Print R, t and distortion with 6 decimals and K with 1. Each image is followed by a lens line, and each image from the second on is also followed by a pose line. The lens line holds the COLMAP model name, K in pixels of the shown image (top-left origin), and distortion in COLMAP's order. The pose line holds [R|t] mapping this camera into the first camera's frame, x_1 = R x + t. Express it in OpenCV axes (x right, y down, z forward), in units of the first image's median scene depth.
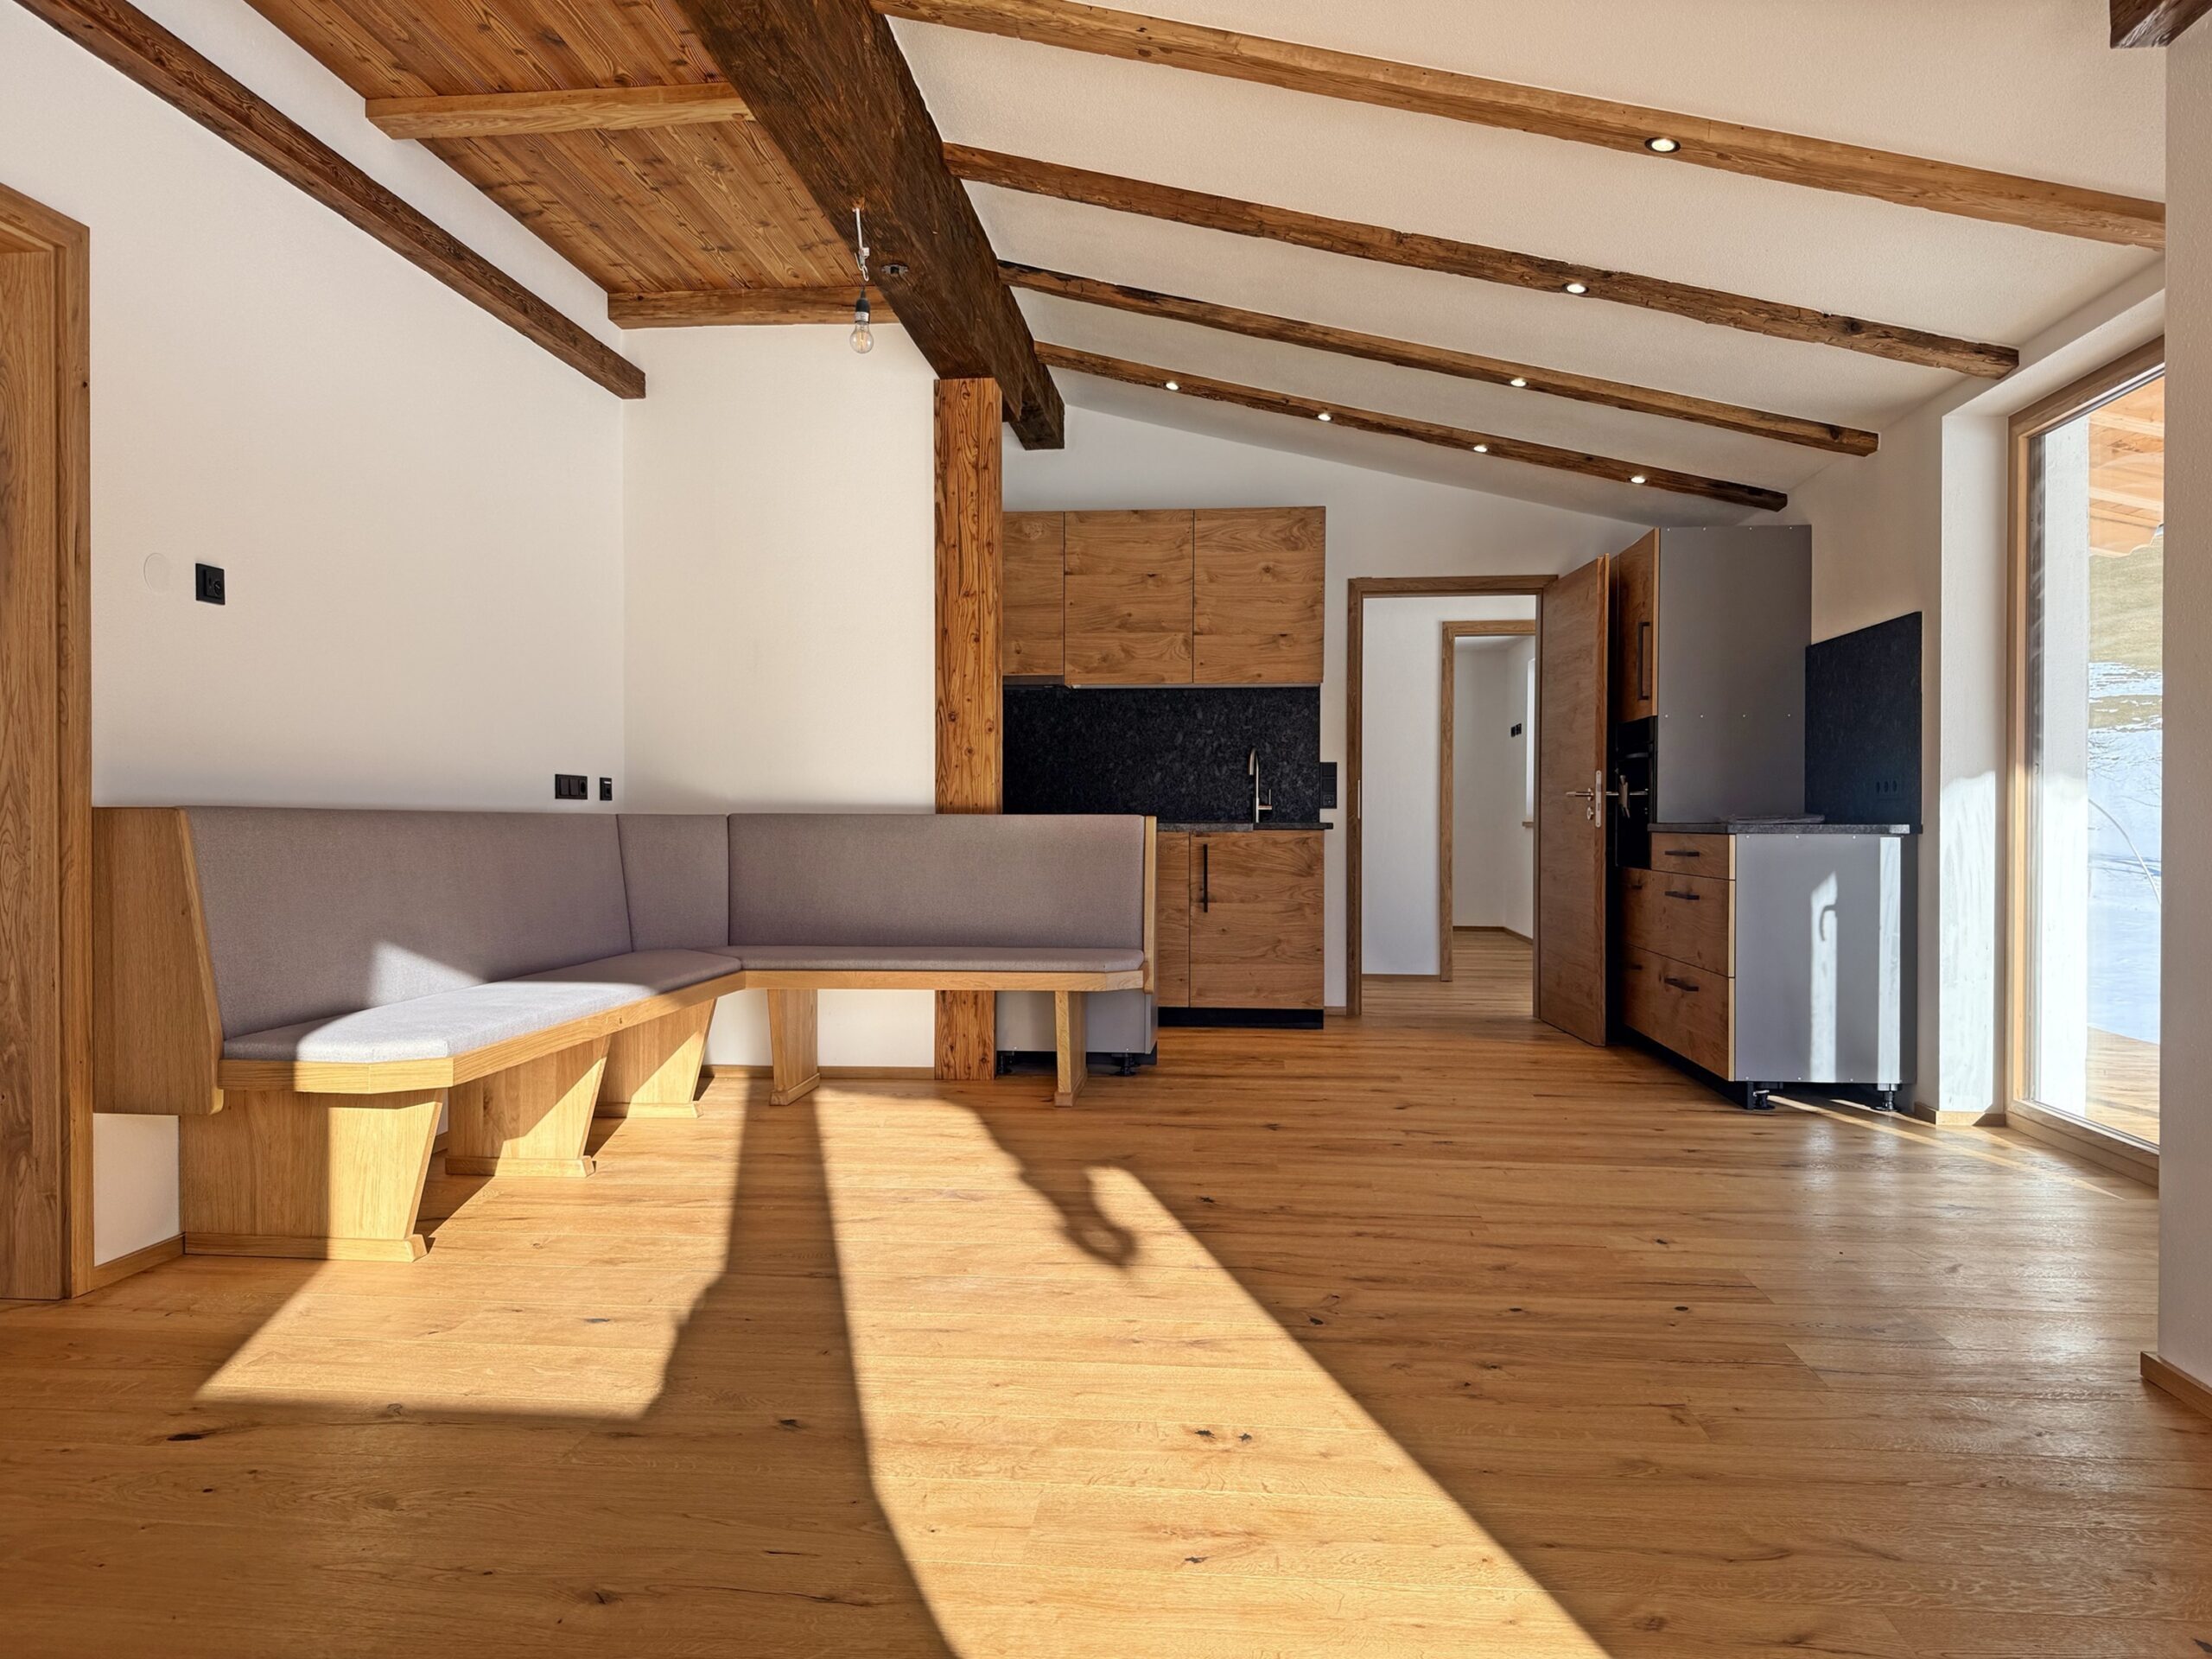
lens RADIAL K [[1569.8, 0, 1106.0], [0, 1569.8, 829.5], [0, 0, 1]] dist [0.117236, -0.146559]
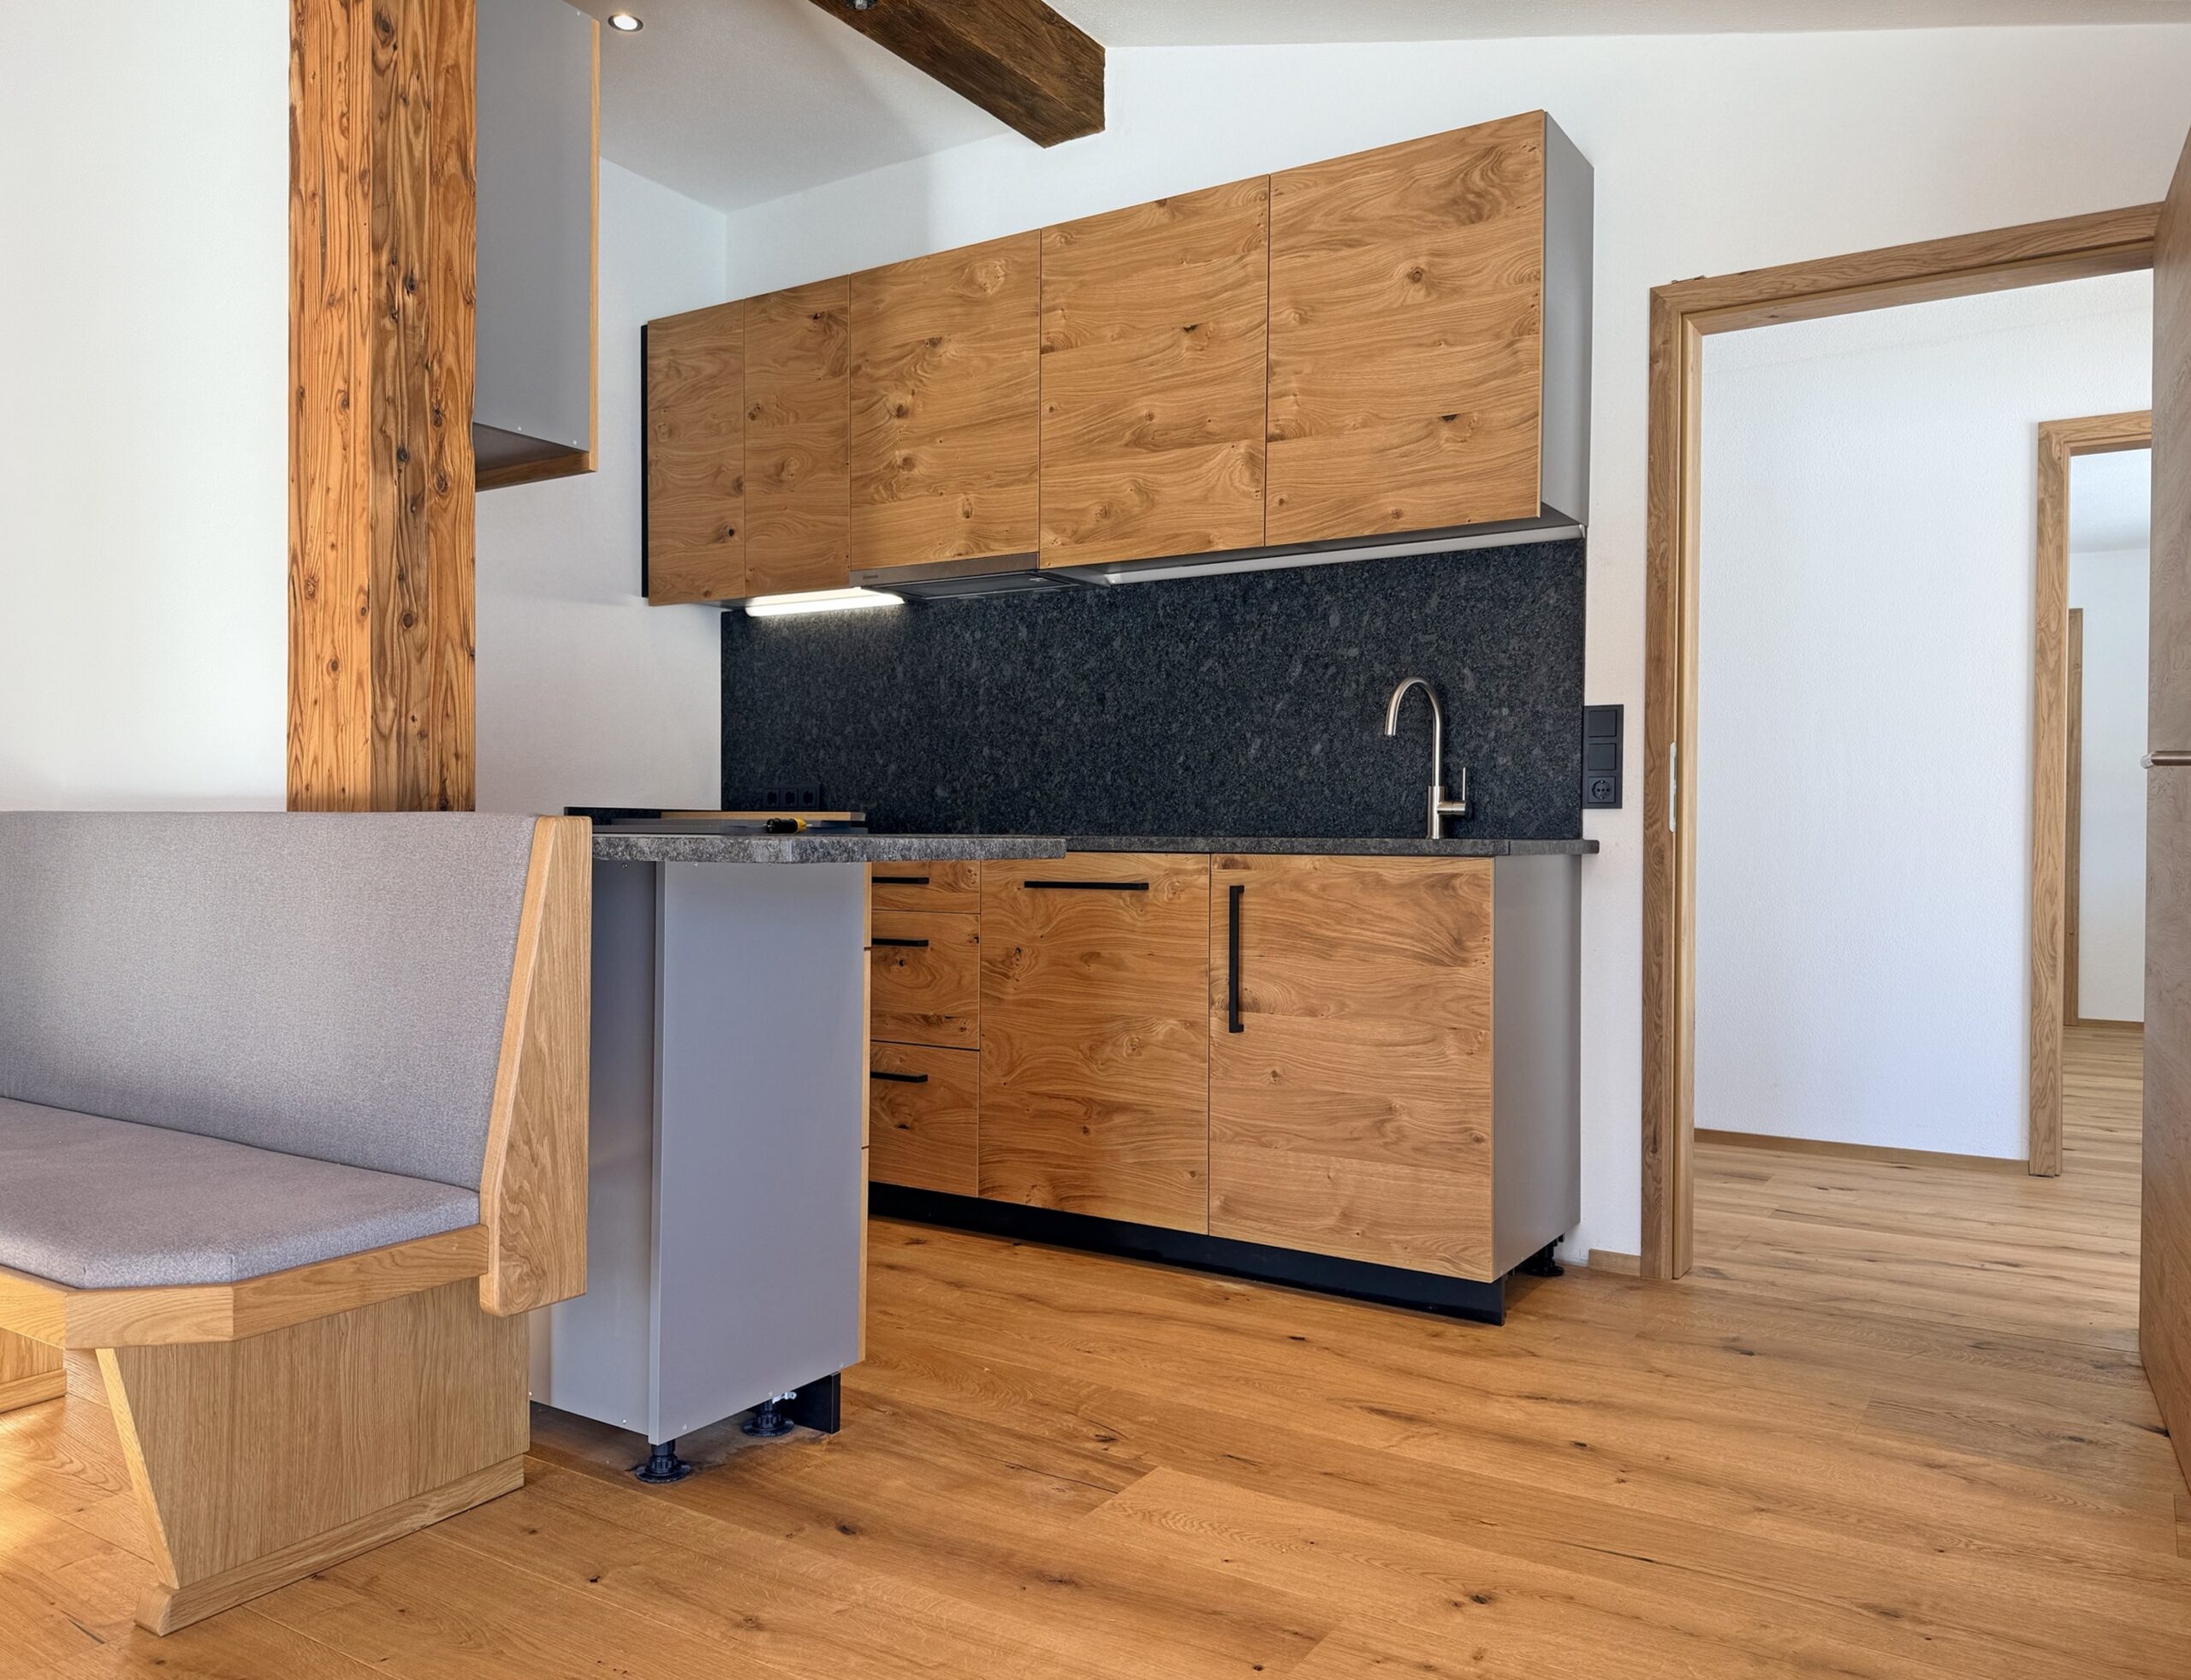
lens RADIAL K [[1580.9, 0, 1095.6], [0, 1580.9, 860.8], [0, 0, 1]] dist [0.096130, -0.170077]
pose [[0.887132, 0.010870, -0.461387, 0.240802], [-0.007191, 0.999927, 0.009731, -0.001927], [0.461459, -0.005315, 0.887145, 0.569902]]
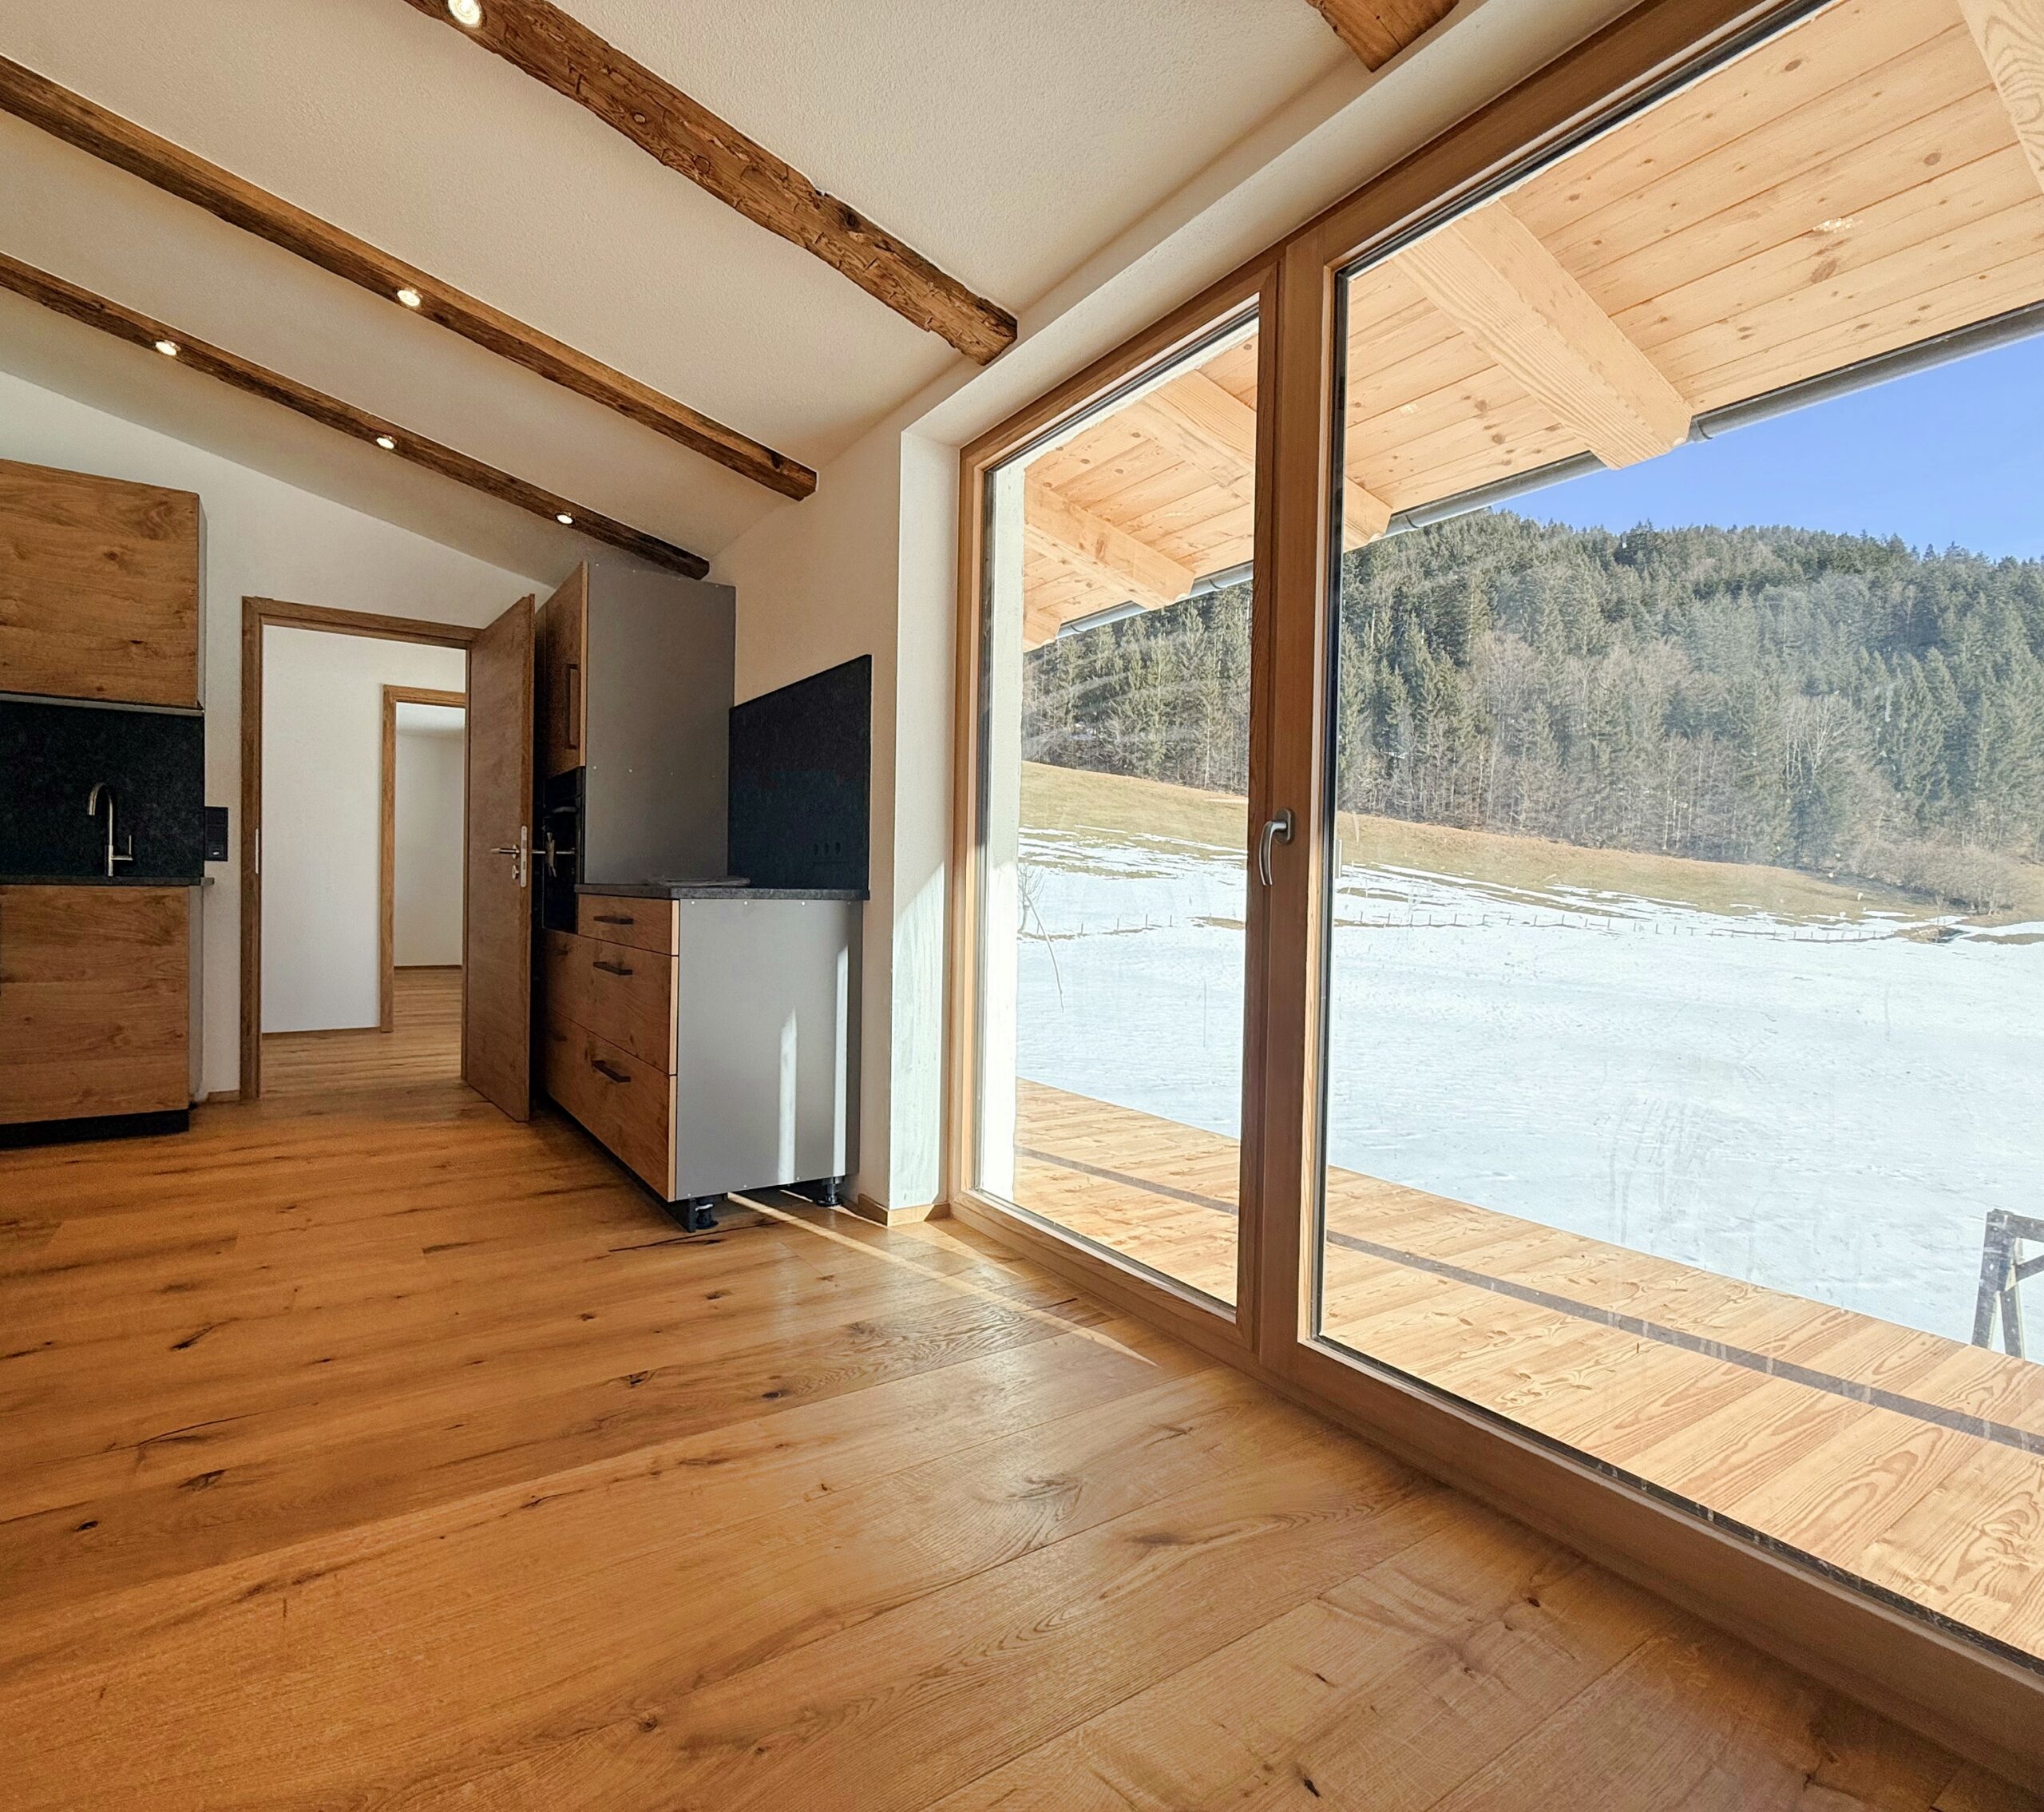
lens RADIAL K [[996.0, 0, 879.8], [0, 996.0, 908.4], [0, 0, 1]] dist [-0.056793, 0.025056]
pose [[0.808018, -0.001438, 0.589155, 0.131720], [-0.012403, 0.999734, 0.019451, -0.002577], [-0.589027, -0.023024, 0.807786, 0.389366]]
